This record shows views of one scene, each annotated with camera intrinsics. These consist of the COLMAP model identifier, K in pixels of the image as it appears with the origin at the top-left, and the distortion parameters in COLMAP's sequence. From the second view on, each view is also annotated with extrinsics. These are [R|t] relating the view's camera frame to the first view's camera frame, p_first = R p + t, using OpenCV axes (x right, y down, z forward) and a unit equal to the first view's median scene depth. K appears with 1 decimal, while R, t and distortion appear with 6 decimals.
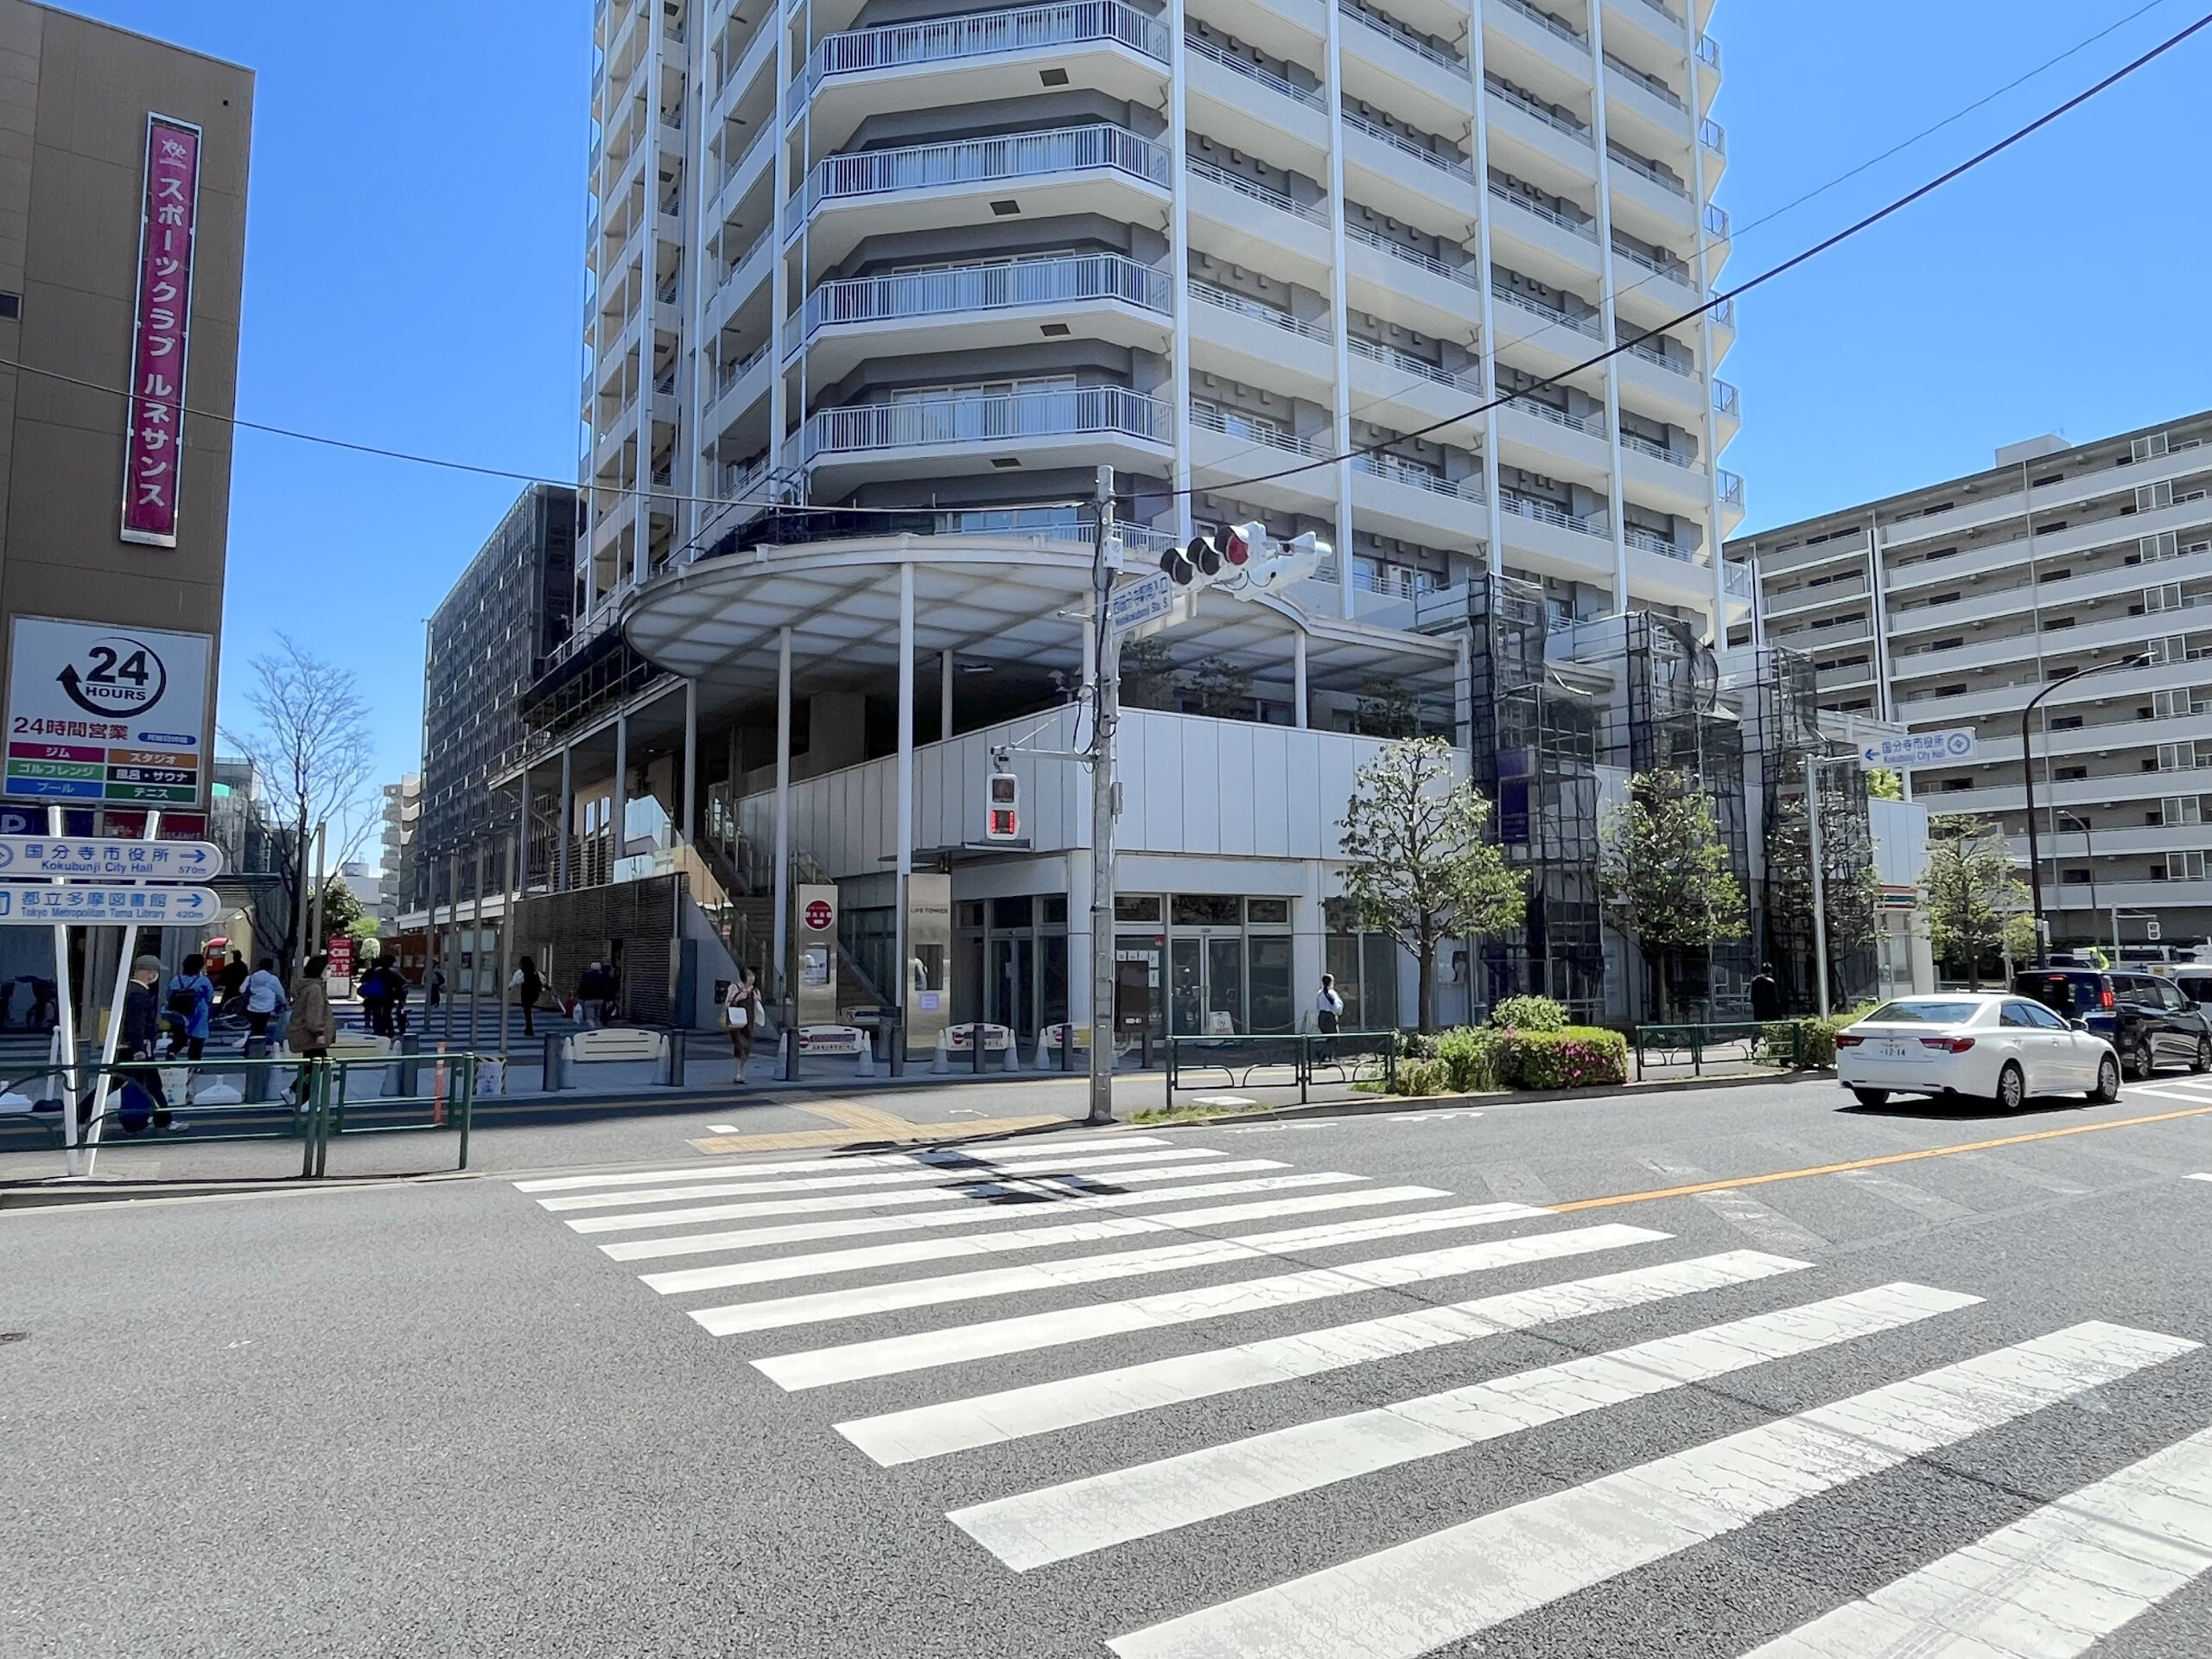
lens RADIAL K [[1316.9, 0, 1099.7], [0, 1316.9, 830.8], [0, 0, 1]] dist [0.004840, 0.000377]
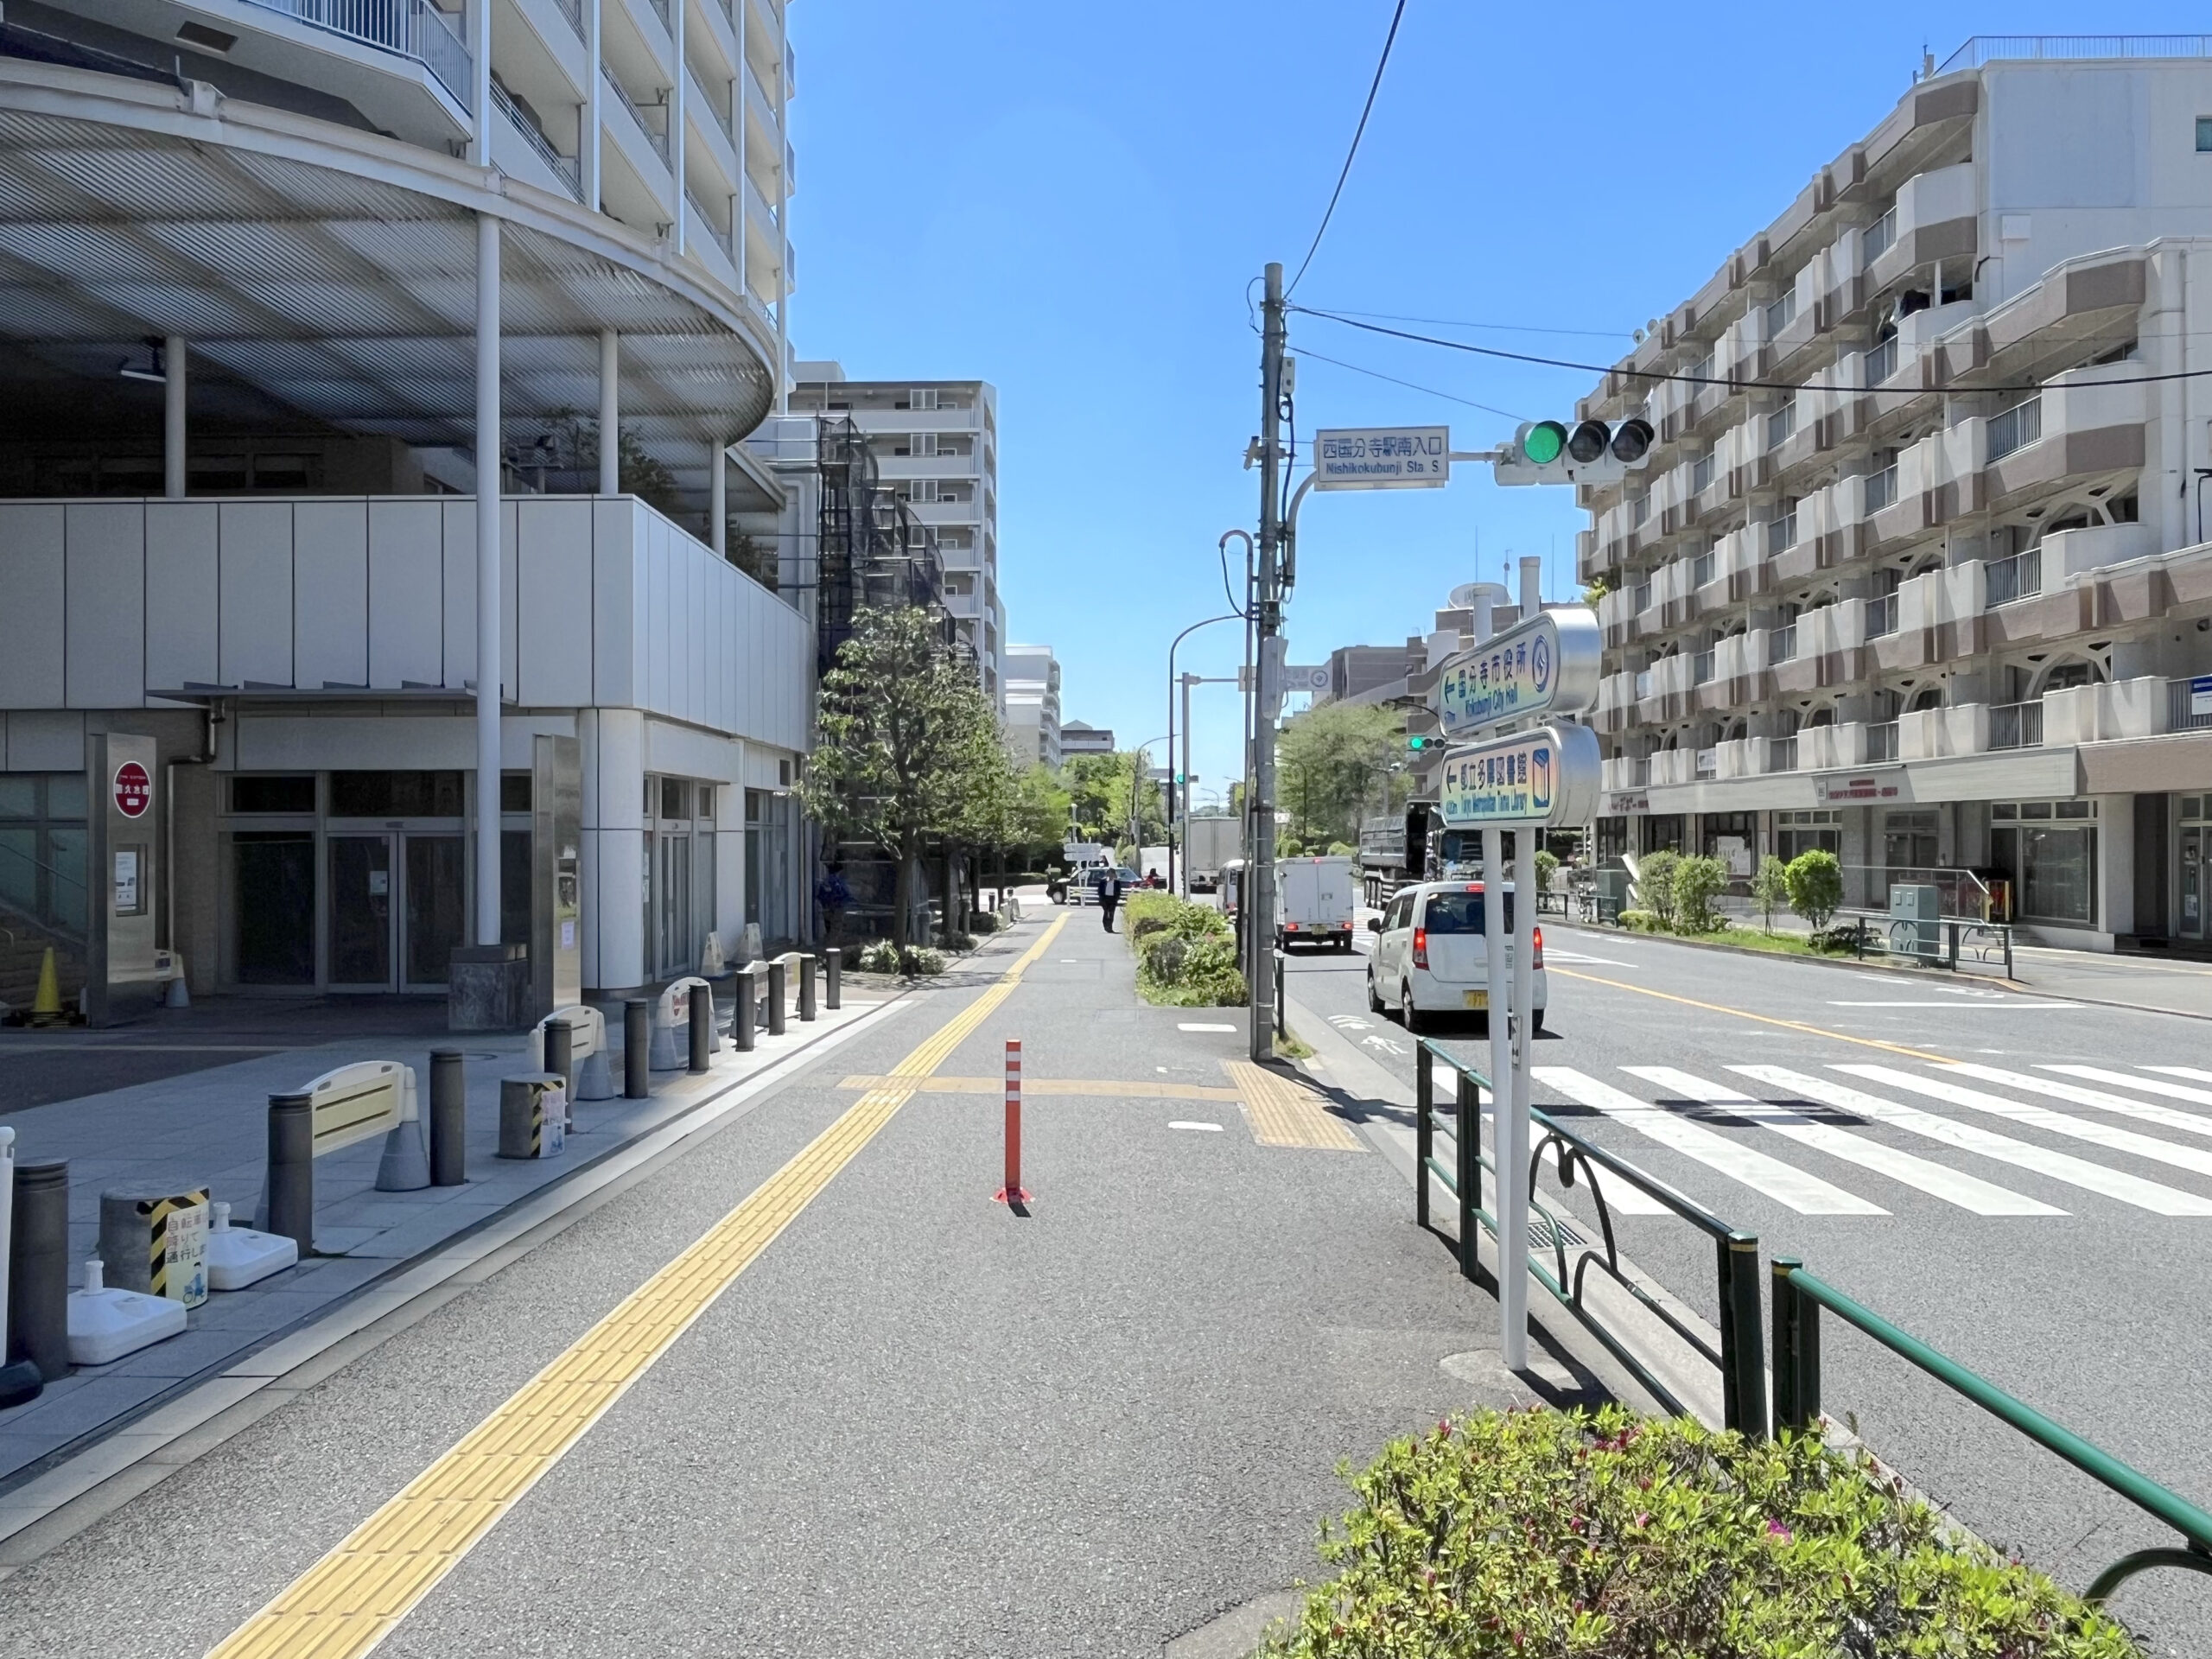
lens RADIAL K [[1518.9, 0, 1102.8], [0, 1518.9, 839.7], [0, 0, 1]] dist [-0.022224, -0.000666]
pose [[0.567022, 0.003143, 0.823697, -0.433553], [-0.075754, 0.995954, 0.048348, 0.020736], [-0.820212, -0.089813, 0.564965, 0.274371]]
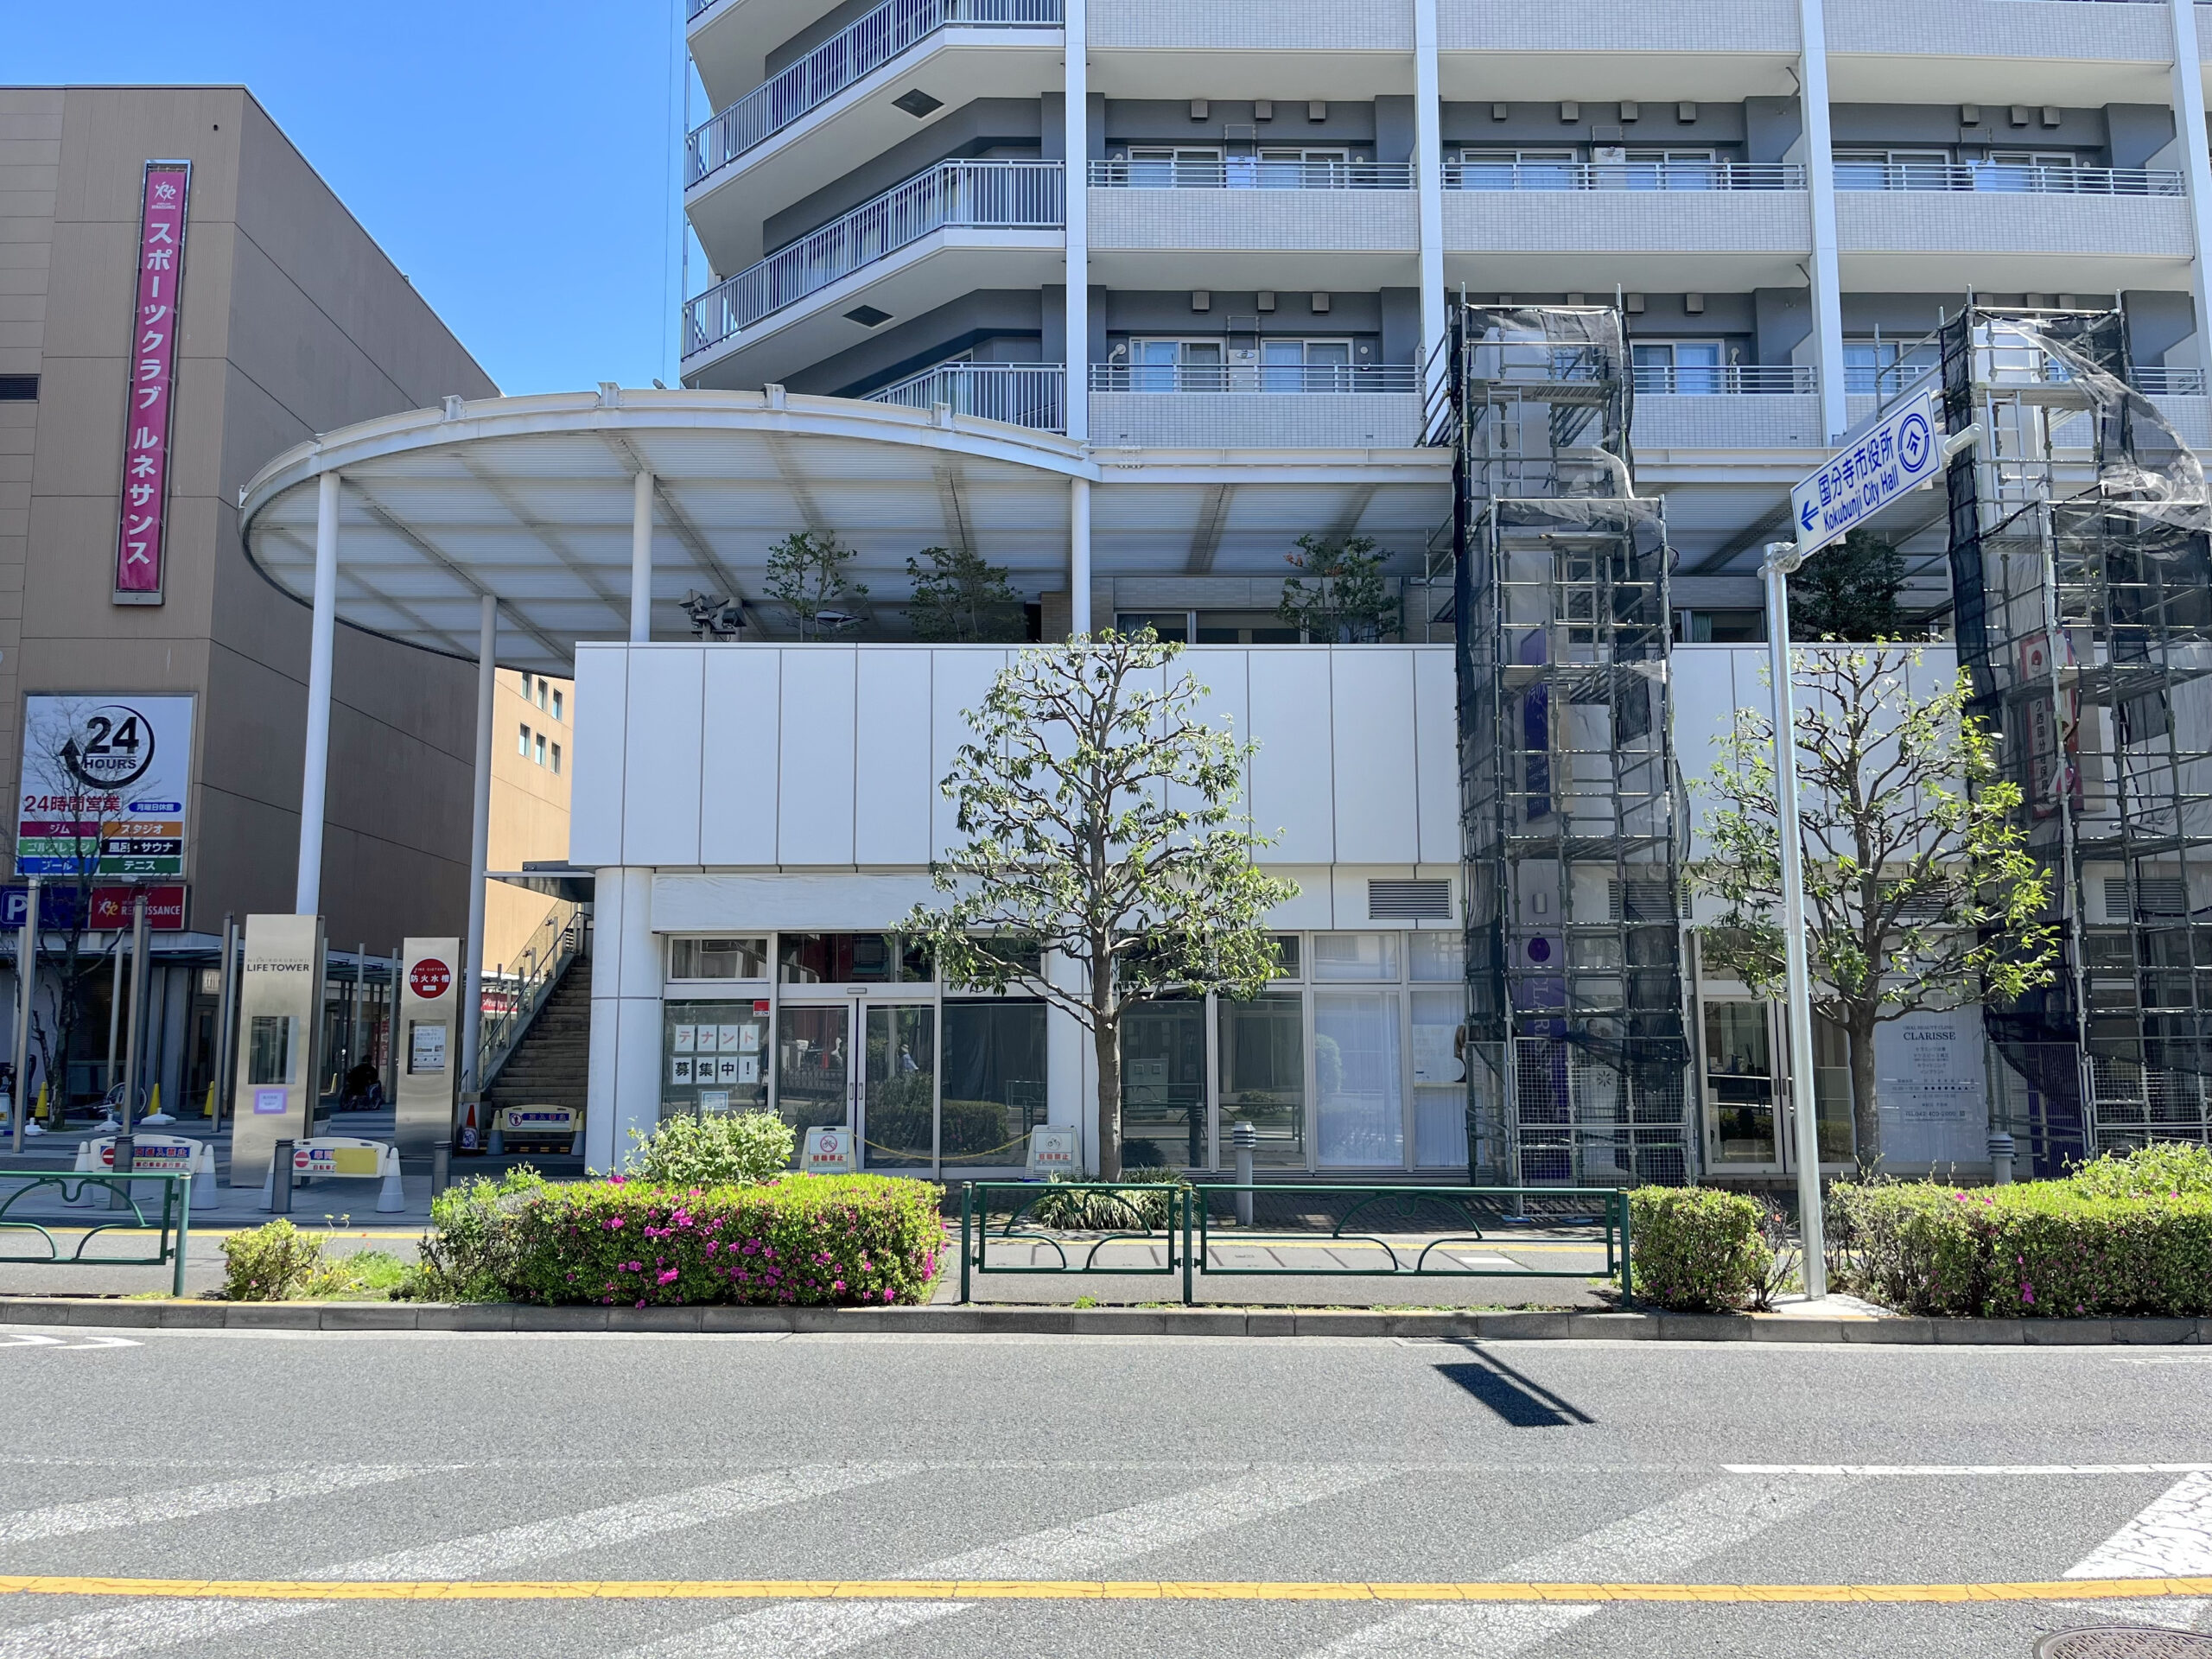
lens RADIAL K [[1712.9, 0, 1127.8], [0, 1712.9, 827.3], [0, 0, 1]] dist [0.013156, -0.017400]
pose [[0.839800, -0.067769, -0.538650, 0.548186], [0.050208, 0.997621, -0.047235, 0.038473], [0.540570, 0.012623, 0.841204, 0.353406]]
